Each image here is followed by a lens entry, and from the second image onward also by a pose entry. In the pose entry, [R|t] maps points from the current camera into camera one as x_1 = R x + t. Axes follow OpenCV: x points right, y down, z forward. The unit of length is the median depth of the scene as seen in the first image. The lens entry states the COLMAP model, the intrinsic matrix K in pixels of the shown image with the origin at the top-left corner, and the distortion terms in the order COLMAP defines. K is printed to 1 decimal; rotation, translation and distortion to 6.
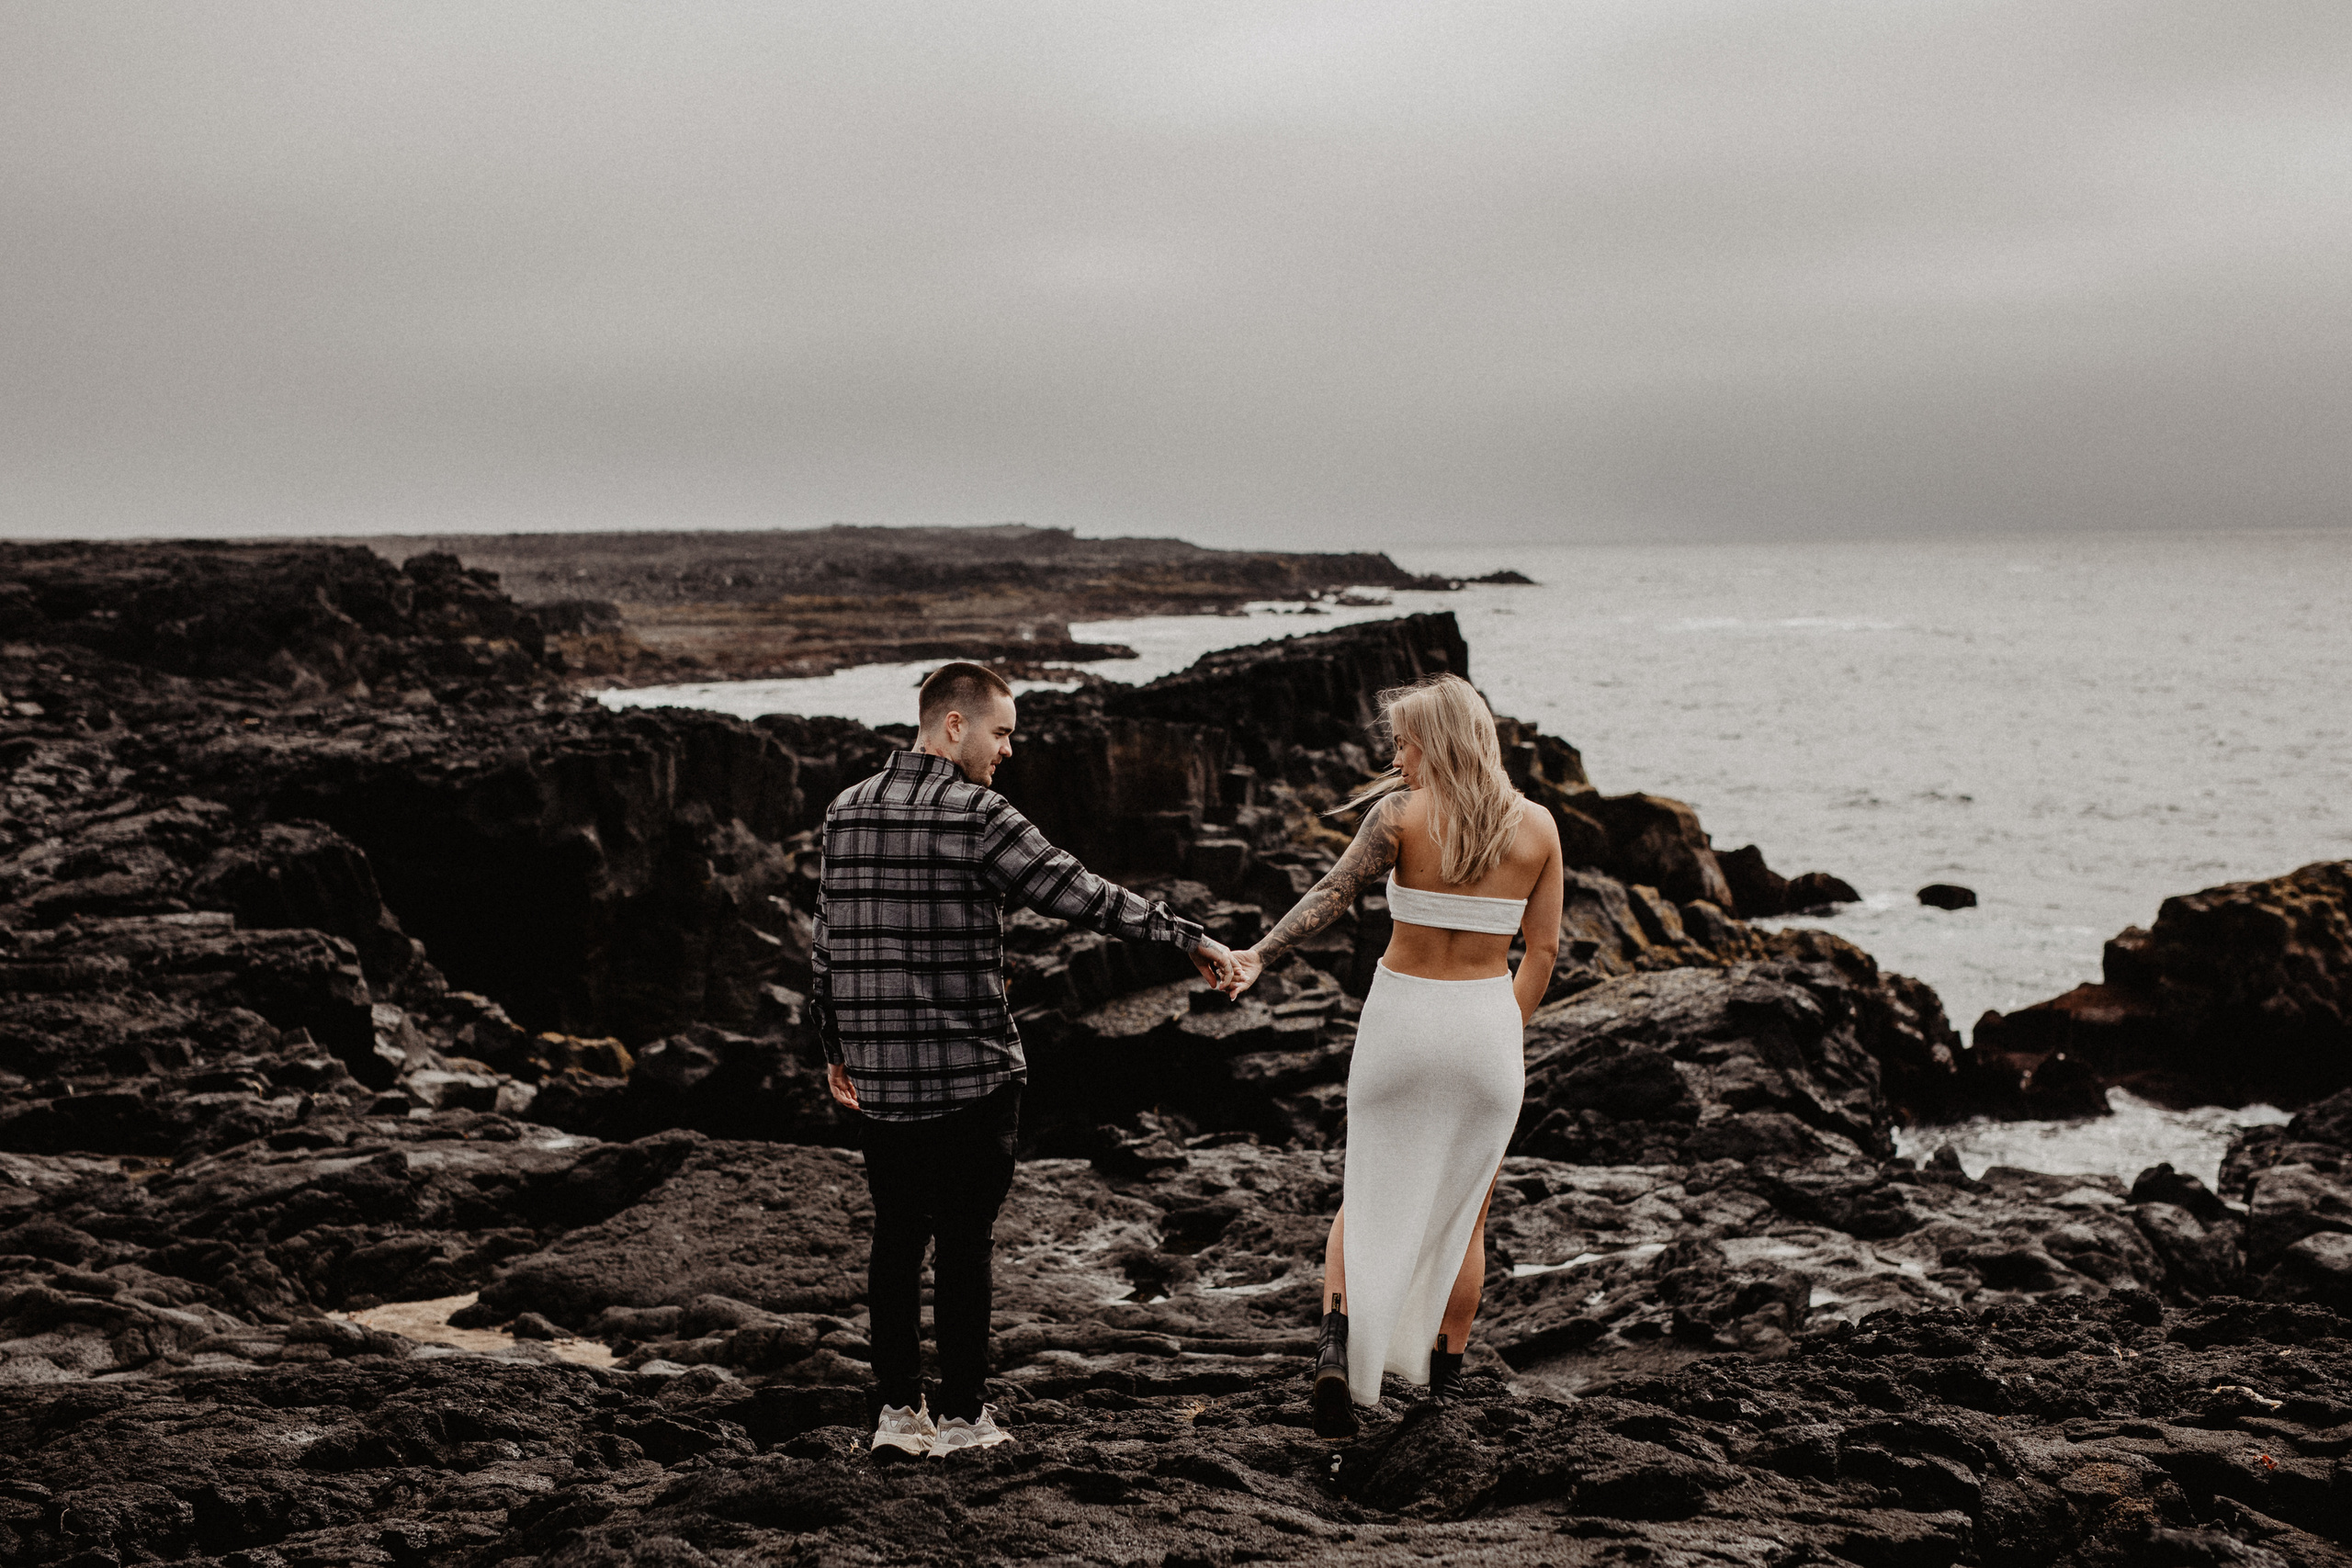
lens RADIAL K [[3640.5, 0, 1166.6], [0, 3640.5, 792.5], [0, 0, 1]] dist [-0.009867, 0.084680]
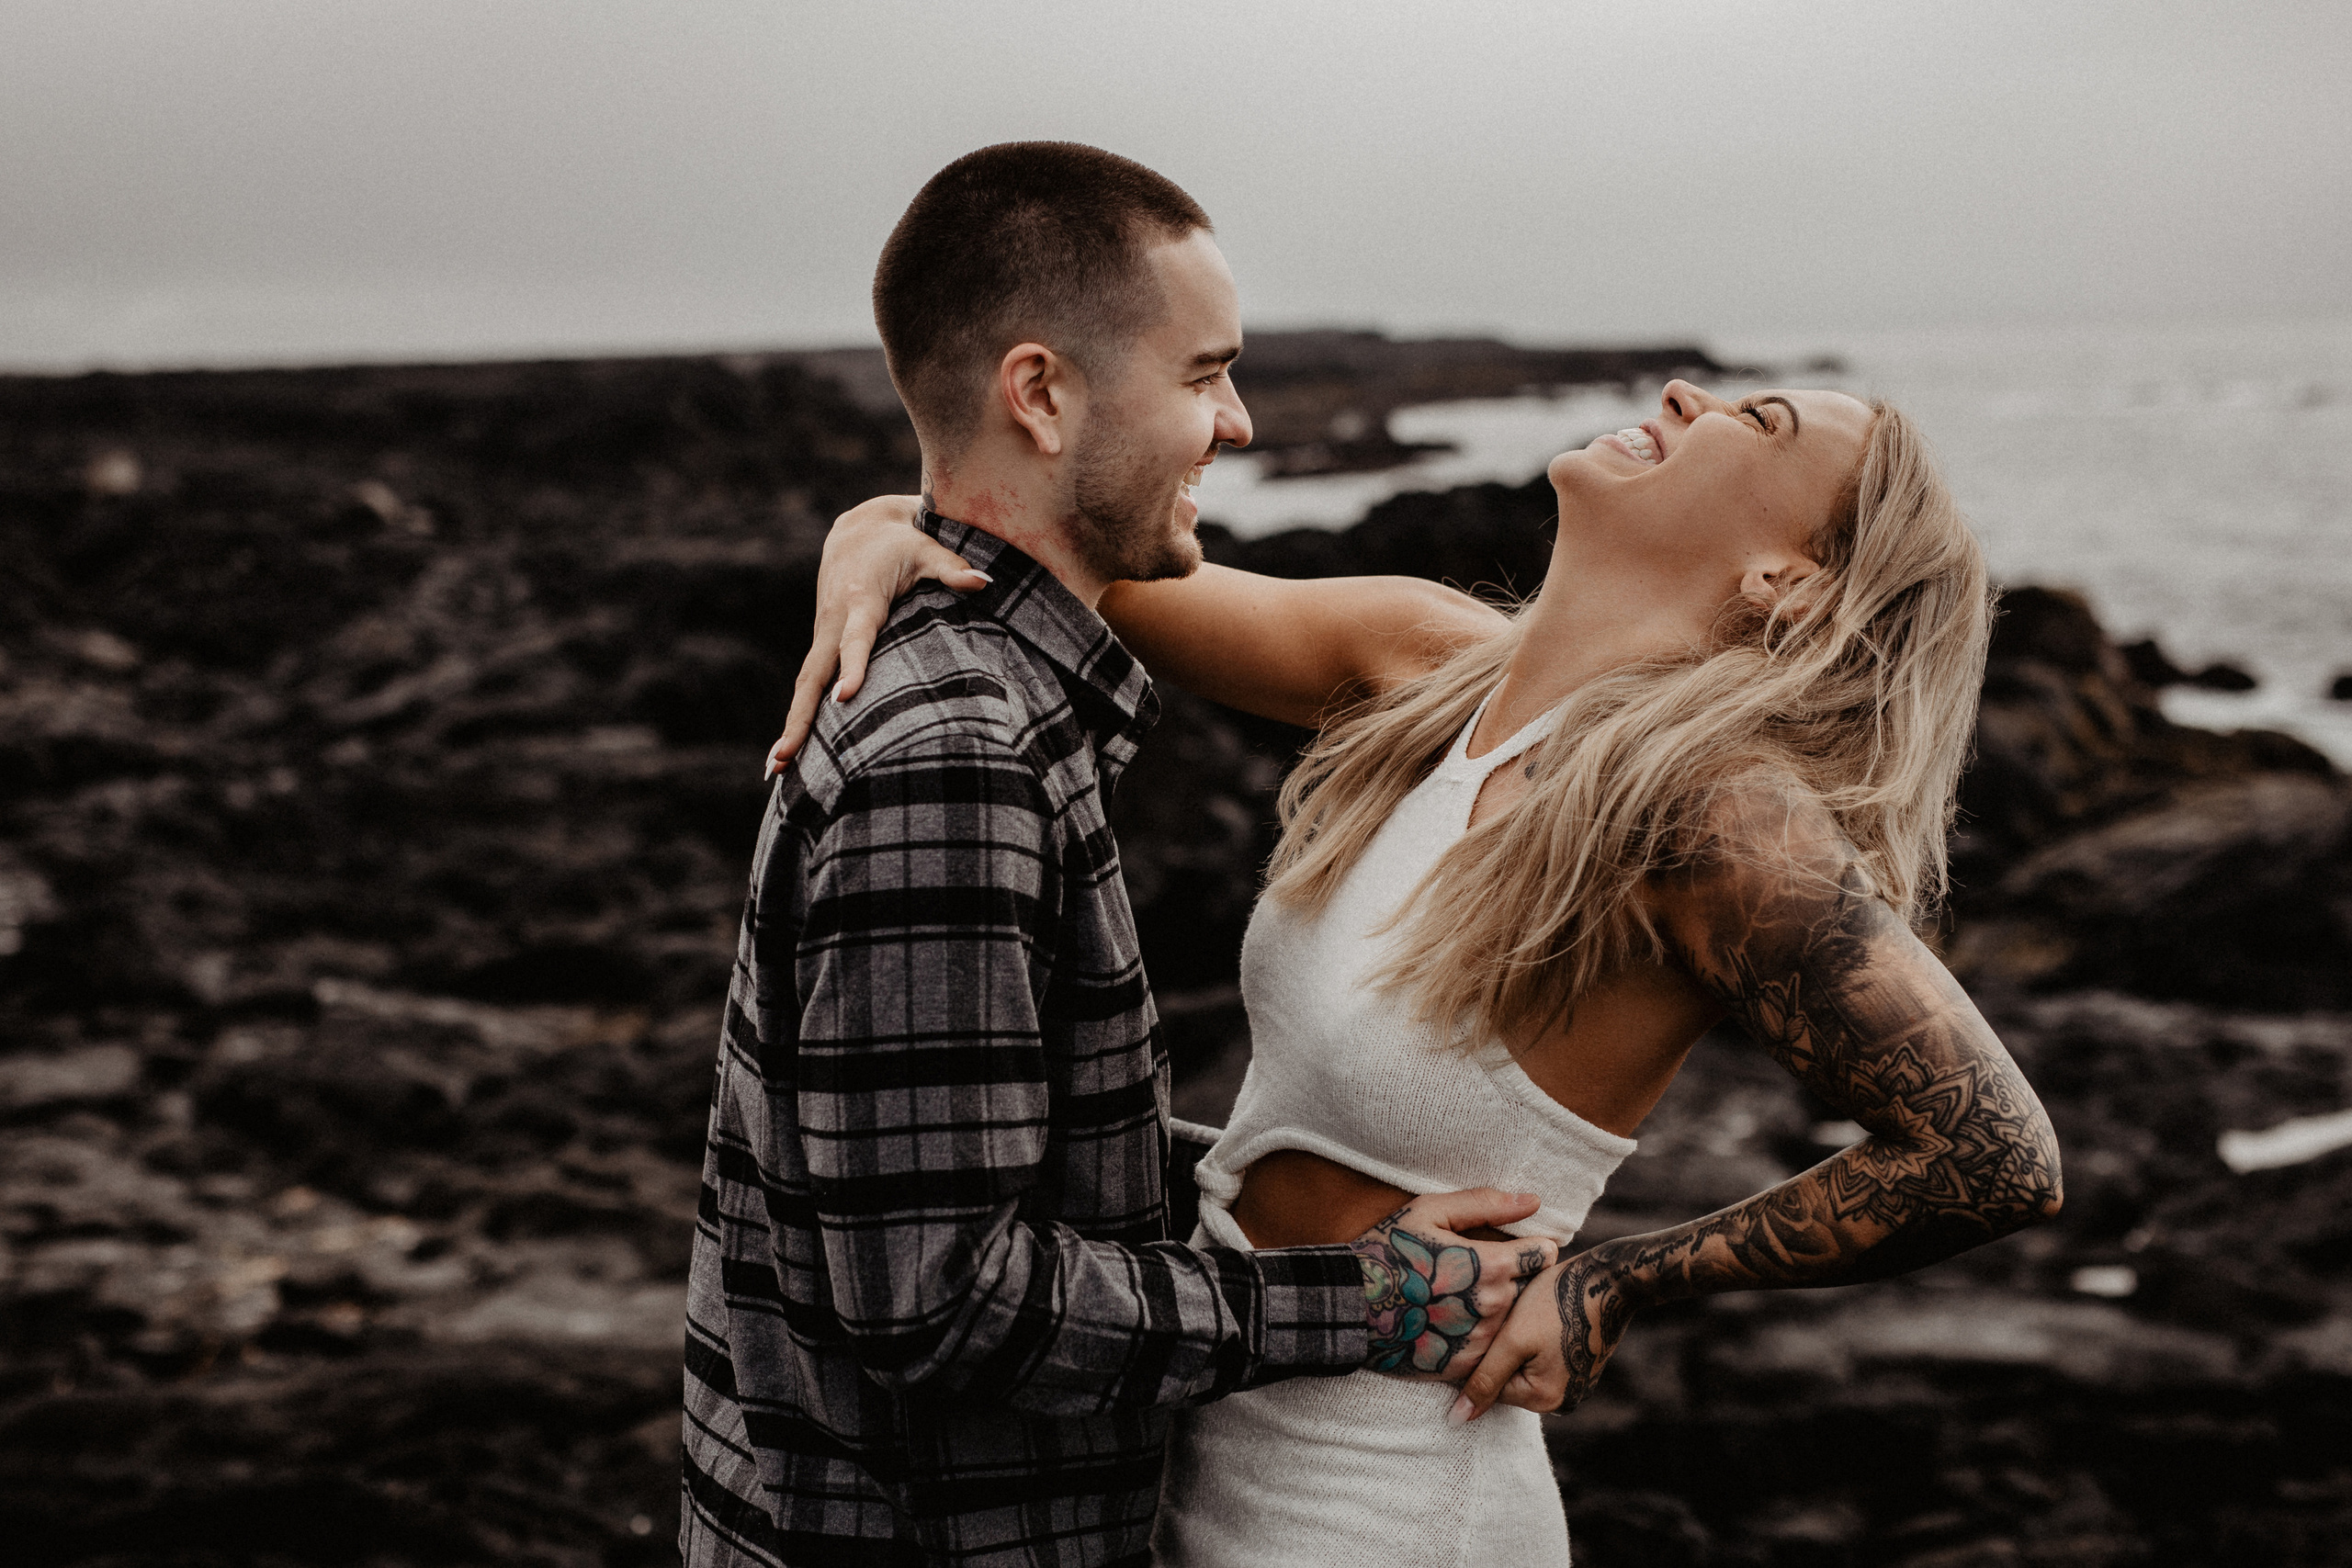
lens RADIAL K [[3553.3, 0, 1128.3], [0, 3553.3, 777.6], [0, 0, 1]] dist [-0.011862, 0.071582]
pose [[0.995422, -0.010354, -0.095020, -0.043977], [0.015450, 0.998472, 0.053053, -0.002400], [0.094325, -0.054278, 0.994061, 0.082514]]
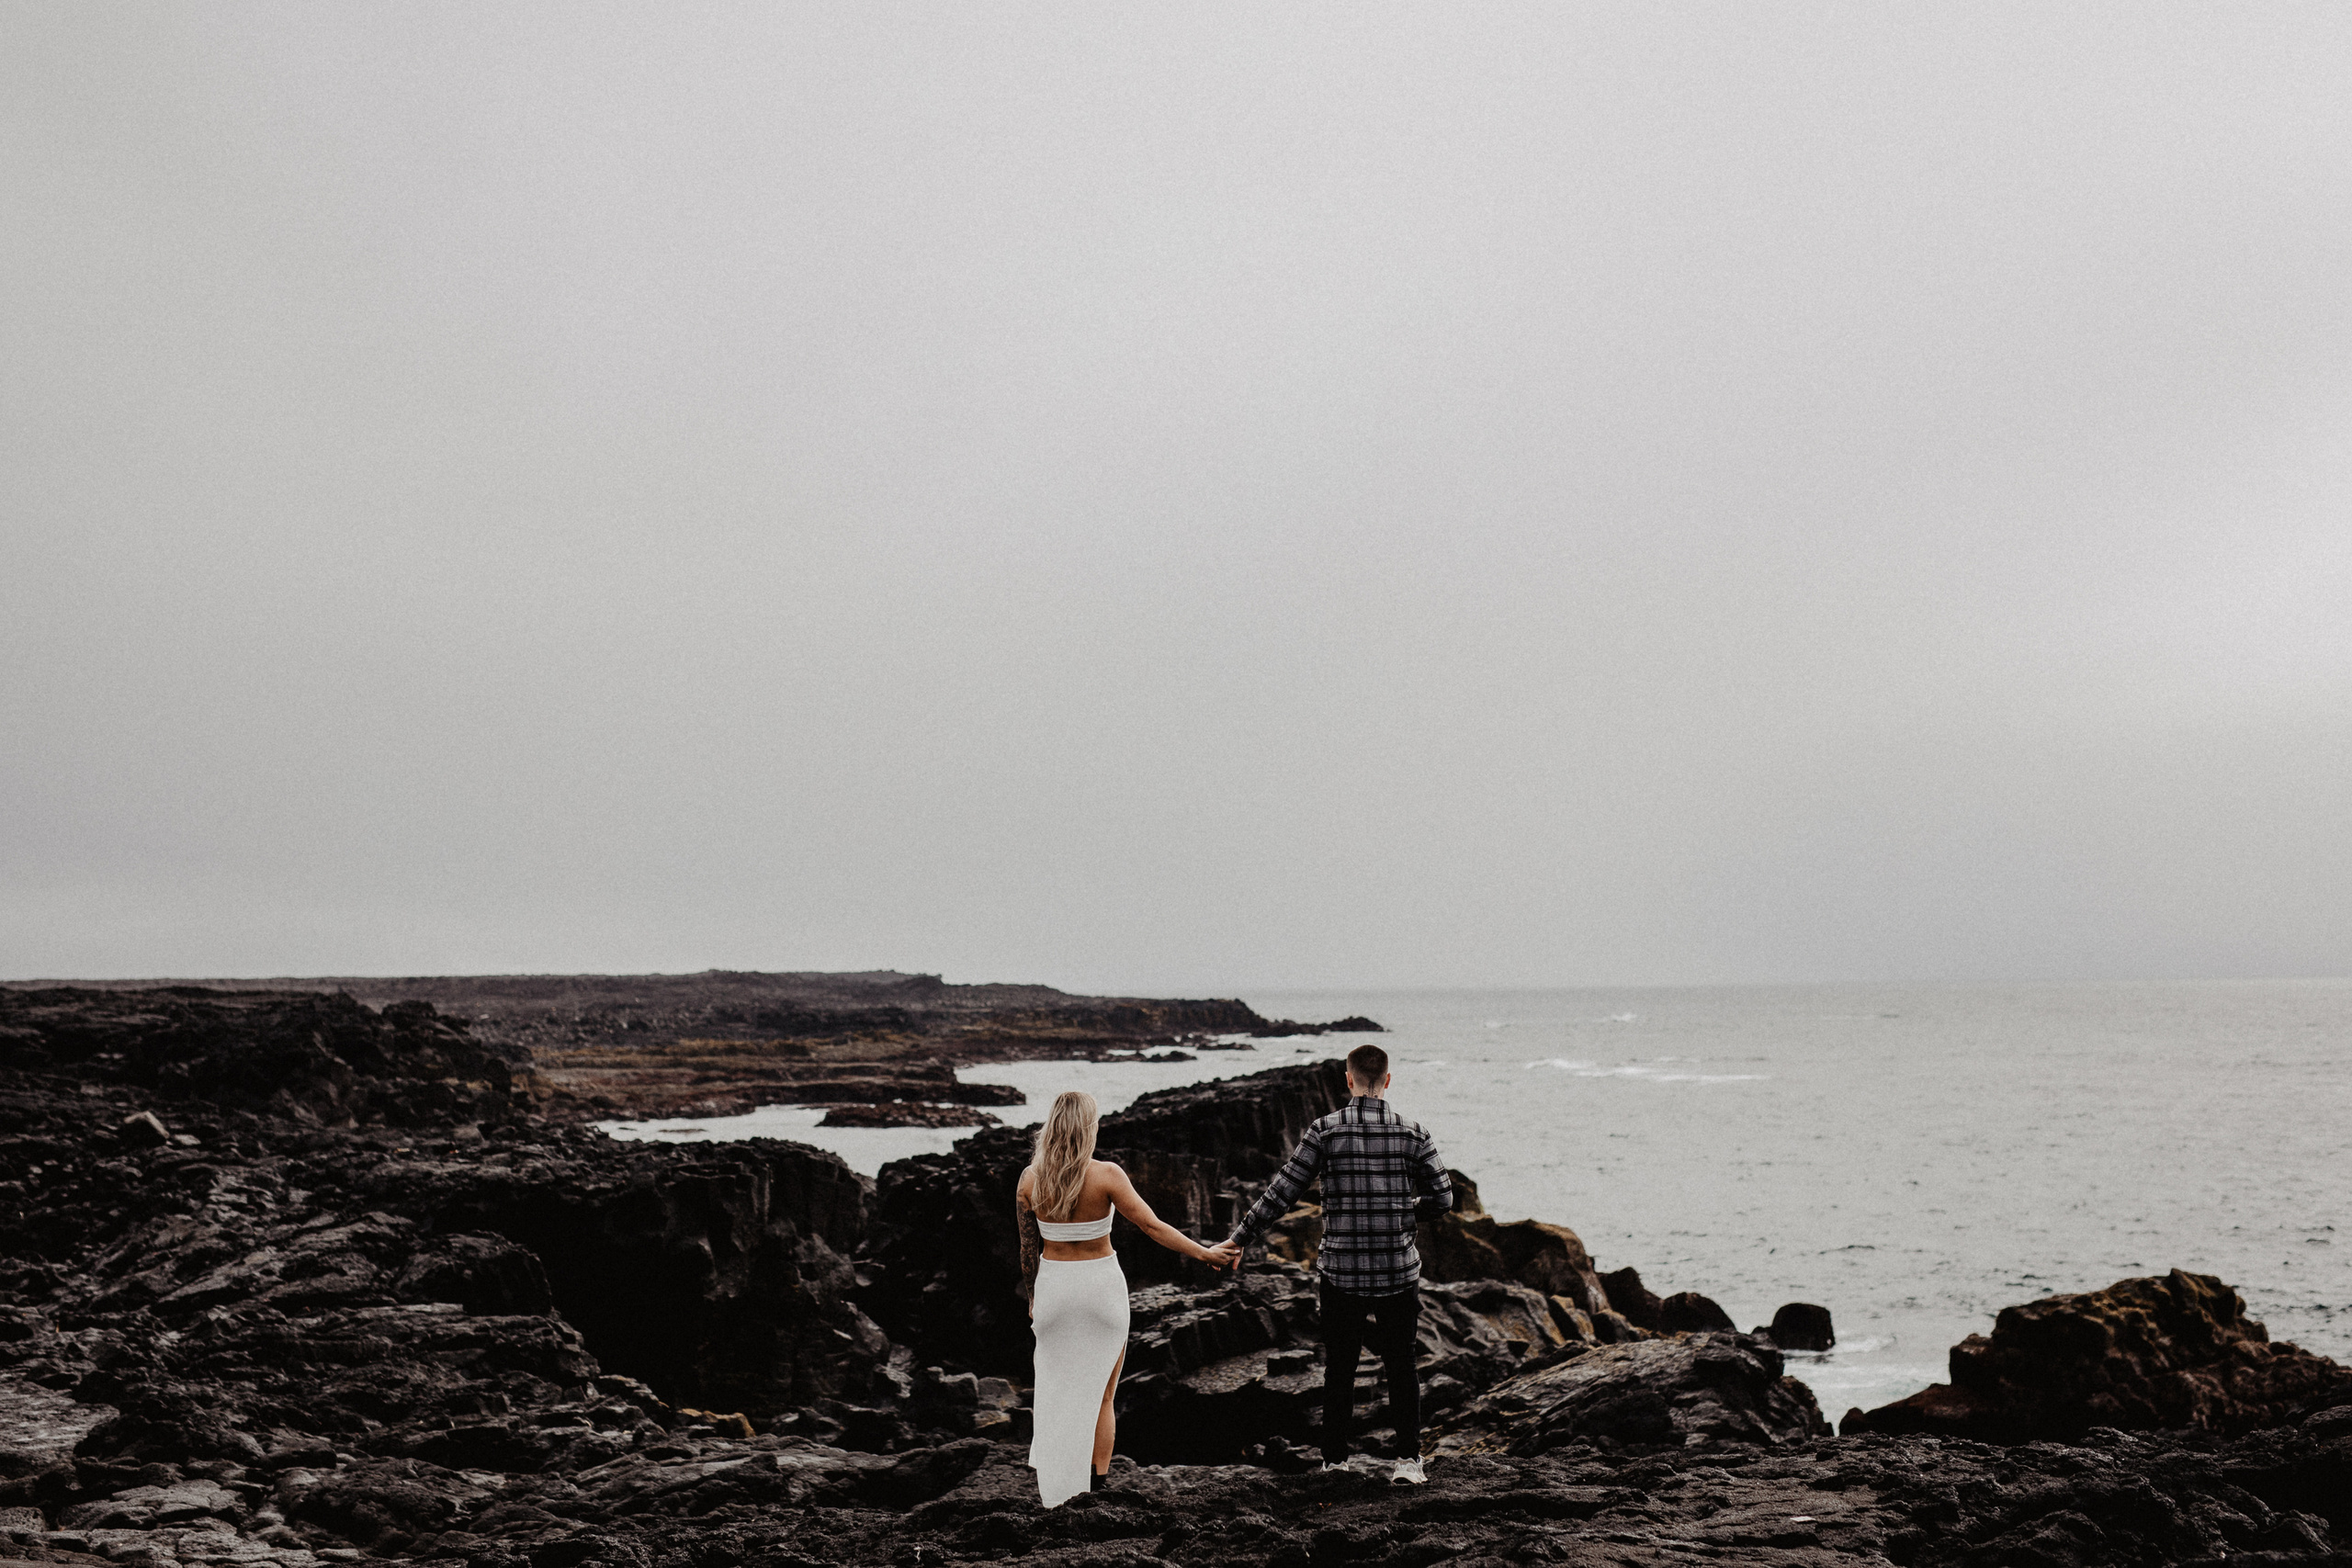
lens RADIAL K [[3553.3, 0, 1128.3], [0, 3553.3, 777.6], [0, 0, 1]] dist [-0.011862, 0.071582]
pose [[0.999406, 0.005725, 0.033991, -0.069566], [-0.001360, 0.991891, -0.127084, 0.008516], [-0.034443, 0.126962, 0.991309, -0.214364]]
